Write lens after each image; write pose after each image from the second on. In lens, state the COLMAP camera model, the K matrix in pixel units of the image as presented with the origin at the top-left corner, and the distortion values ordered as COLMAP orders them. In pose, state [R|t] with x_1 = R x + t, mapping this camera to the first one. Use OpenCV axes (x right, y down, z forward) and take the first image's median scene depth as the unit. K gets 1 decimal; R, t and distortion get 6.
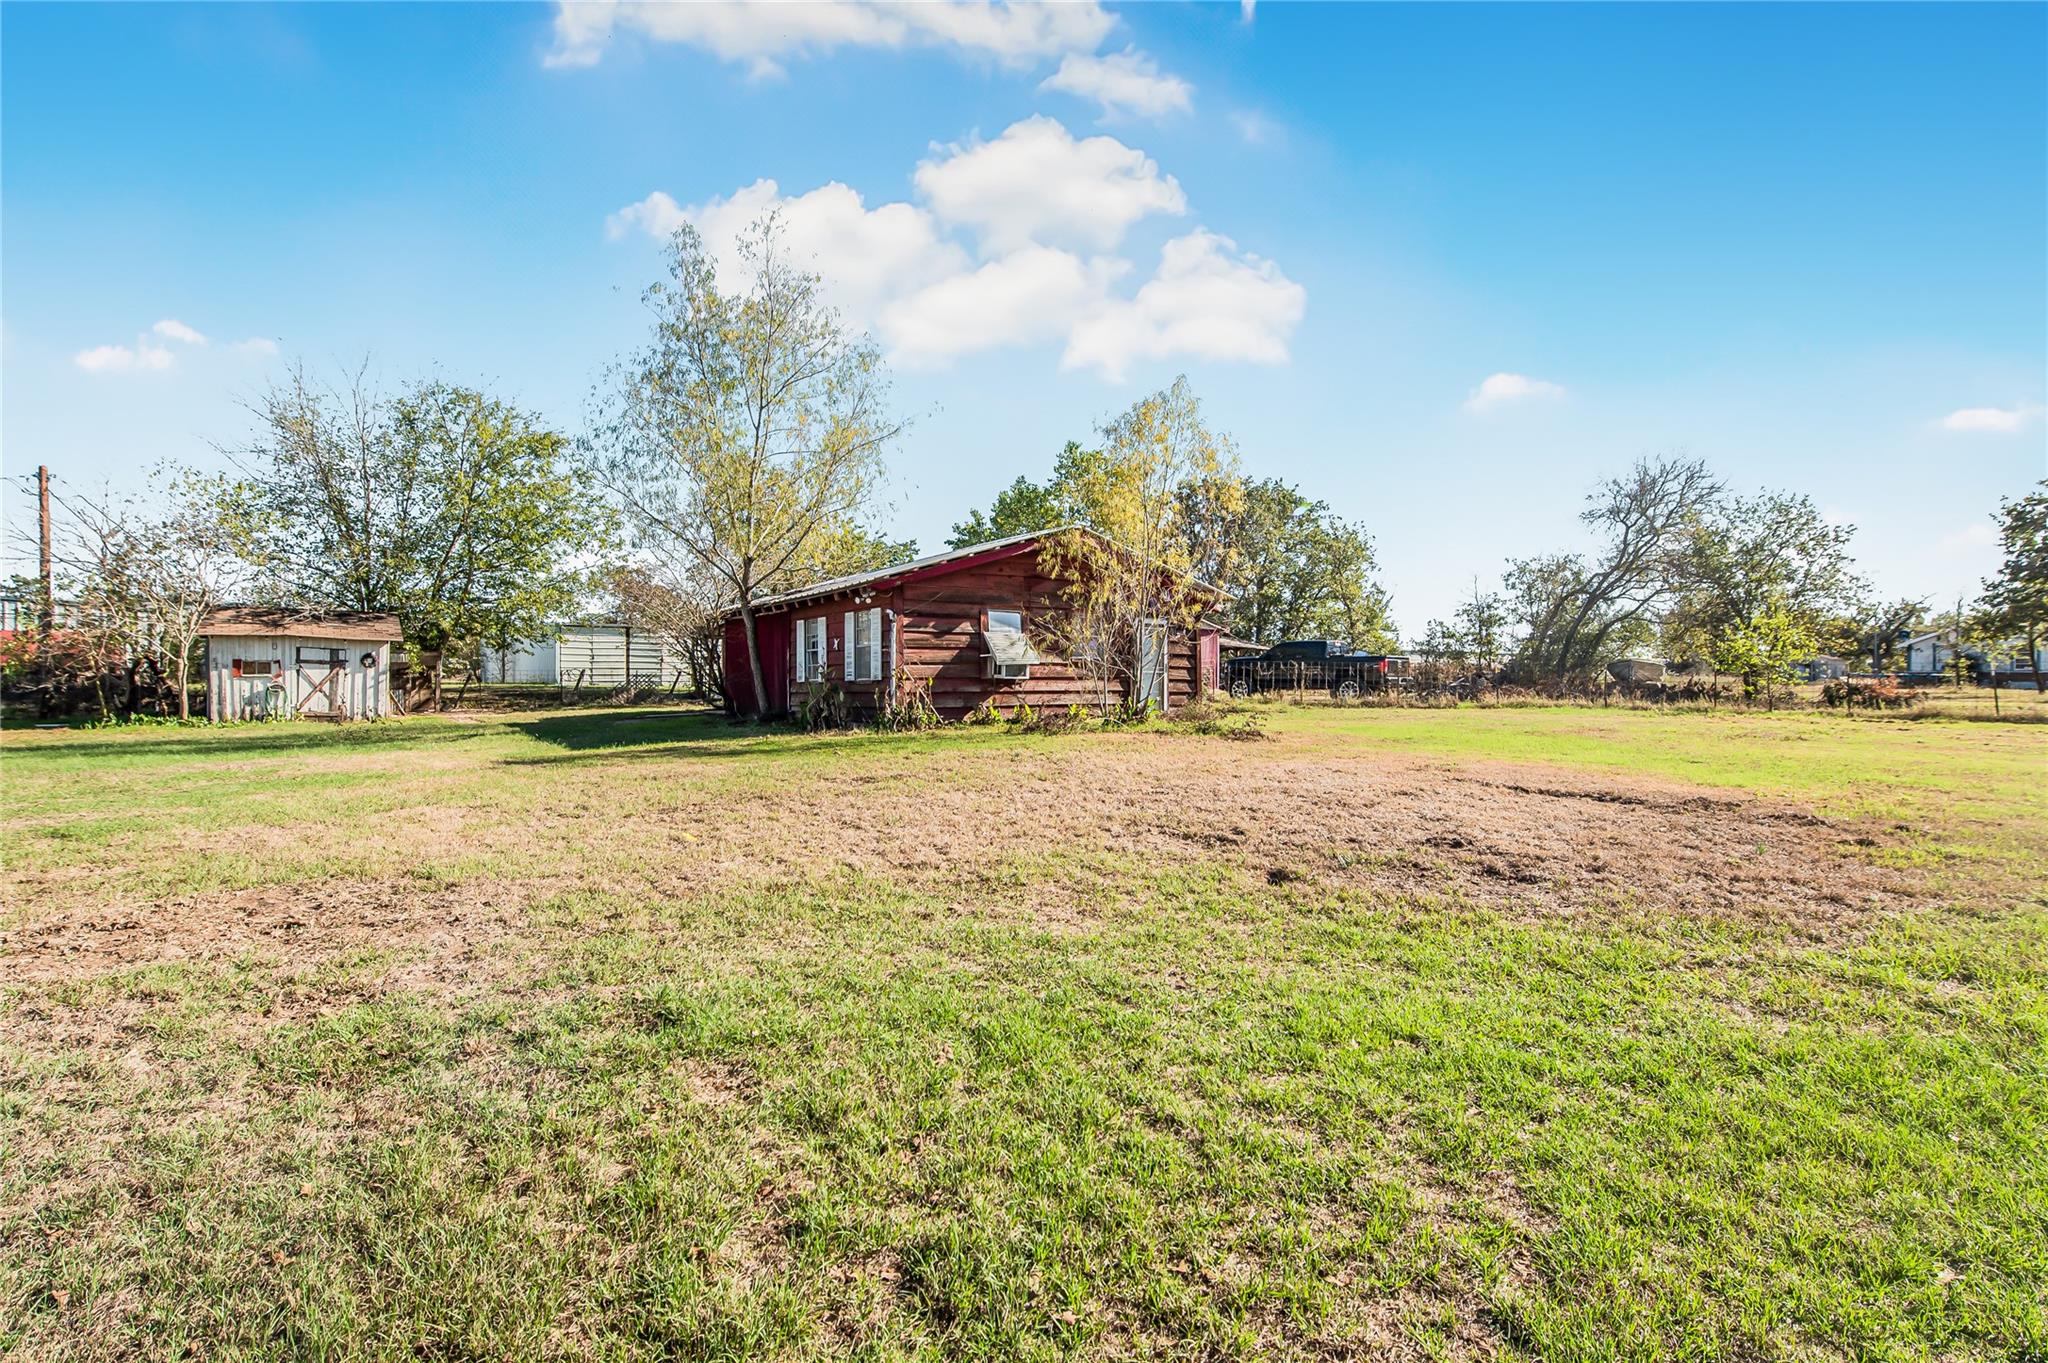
lens RADIAL K [[996.6, 0, 1028.2], [0, 996.6, 685.7], [0, 0, 1]] dist [0.002959, -0.004653]
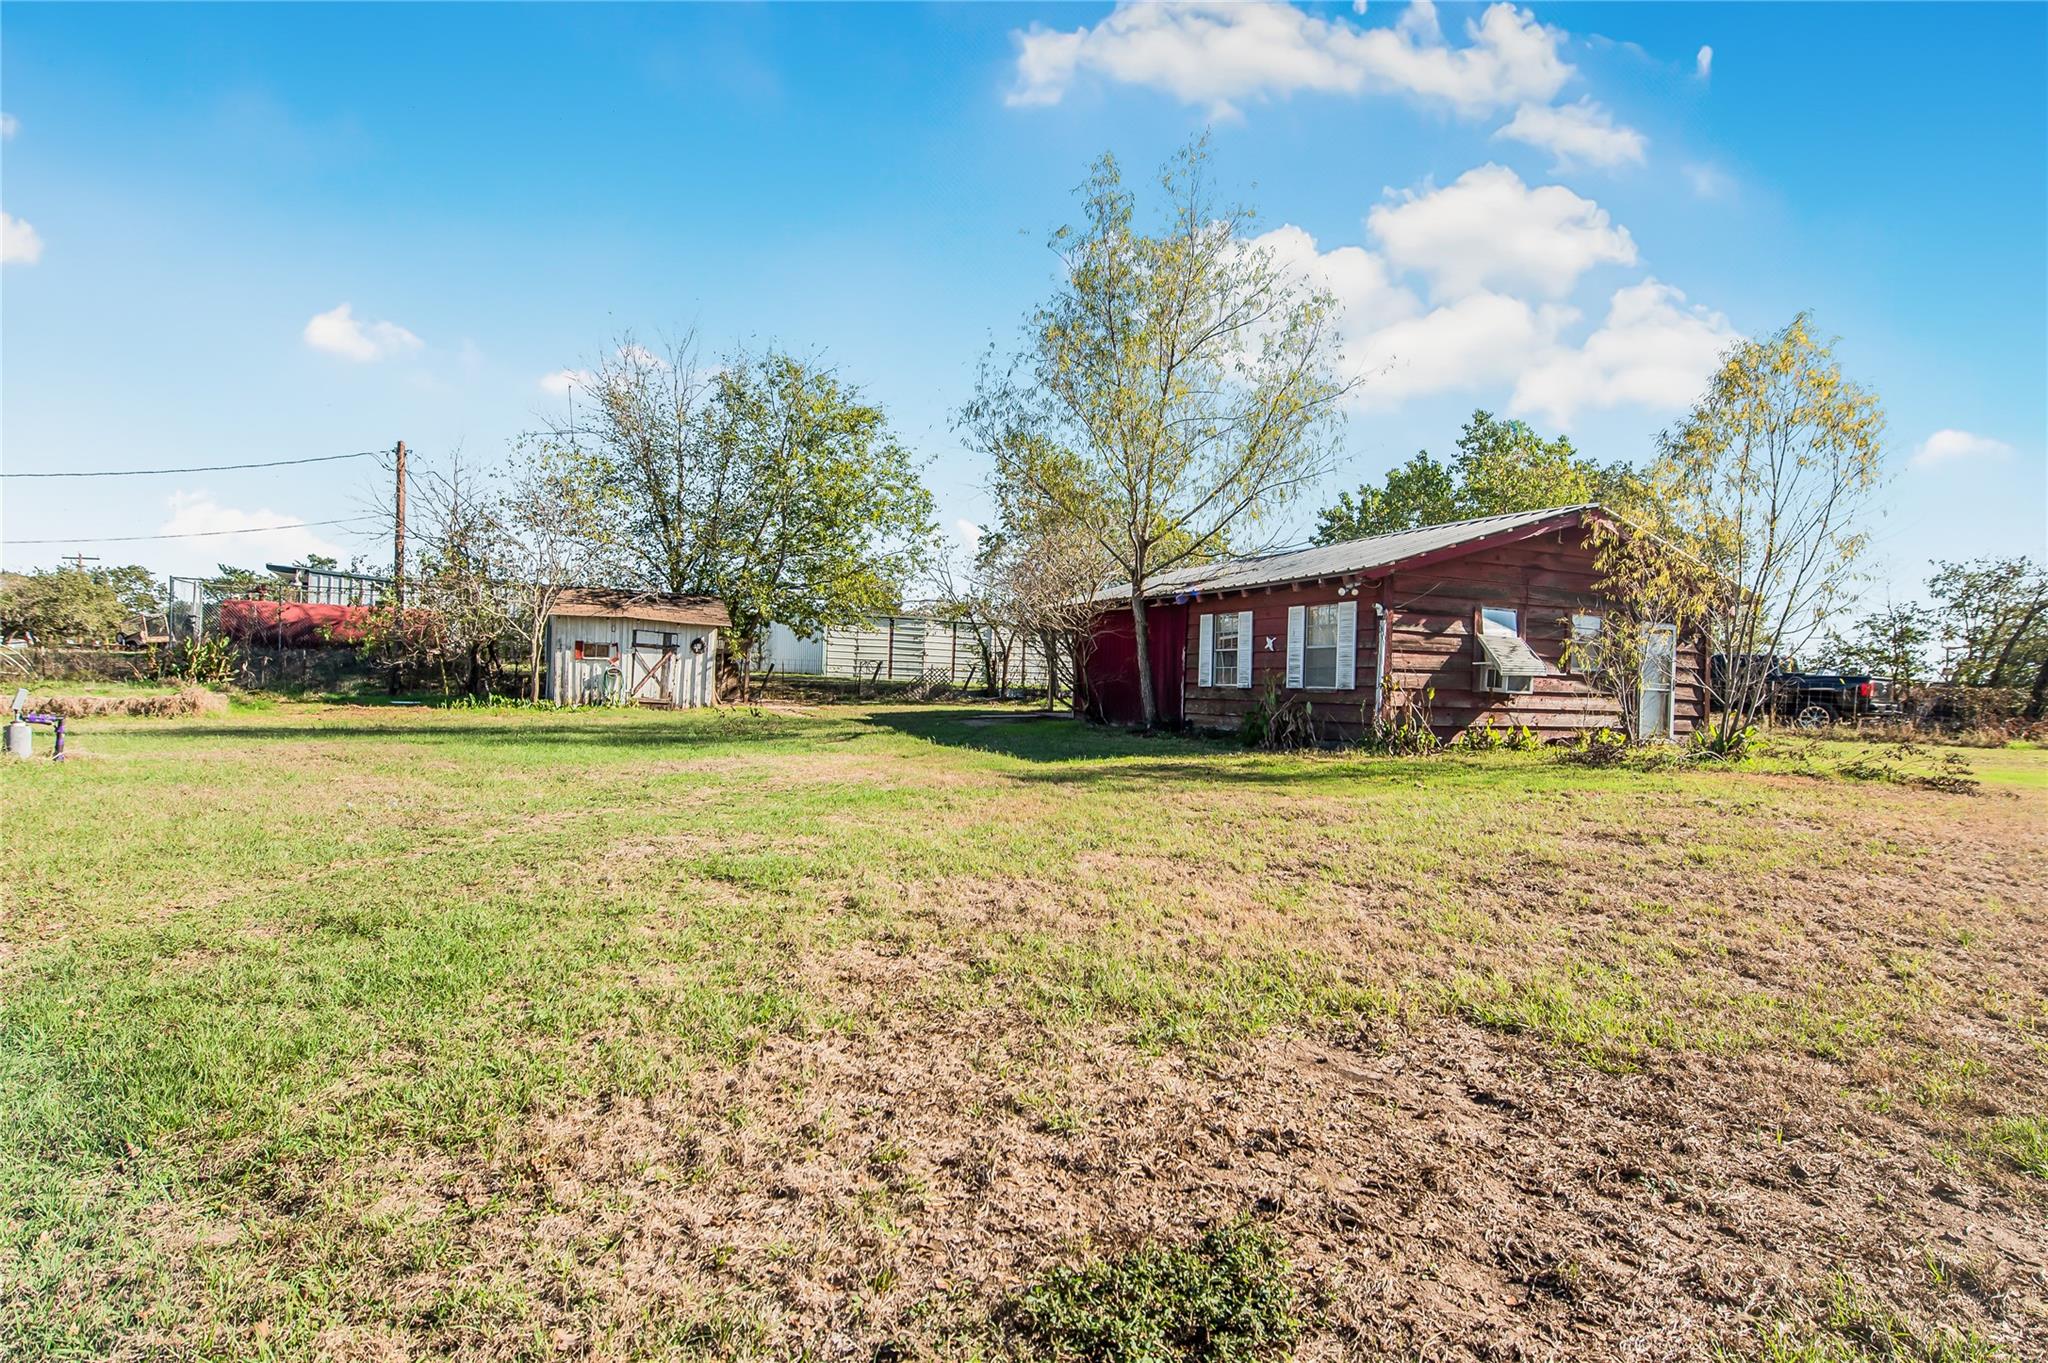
lens RADIAL K [[1031.9, 0, 1024.0], [0, 1031.9, 681.5], [0, 0, 1]] dist [0.002502, -0.000013]
pose [[0.985843, 0.034433, -0.164096, -0.202961], [-0.035200, 0.999379, -0.001765, -0.000763], [0.163933, 0.007516, 0.986443, 0.085803]]
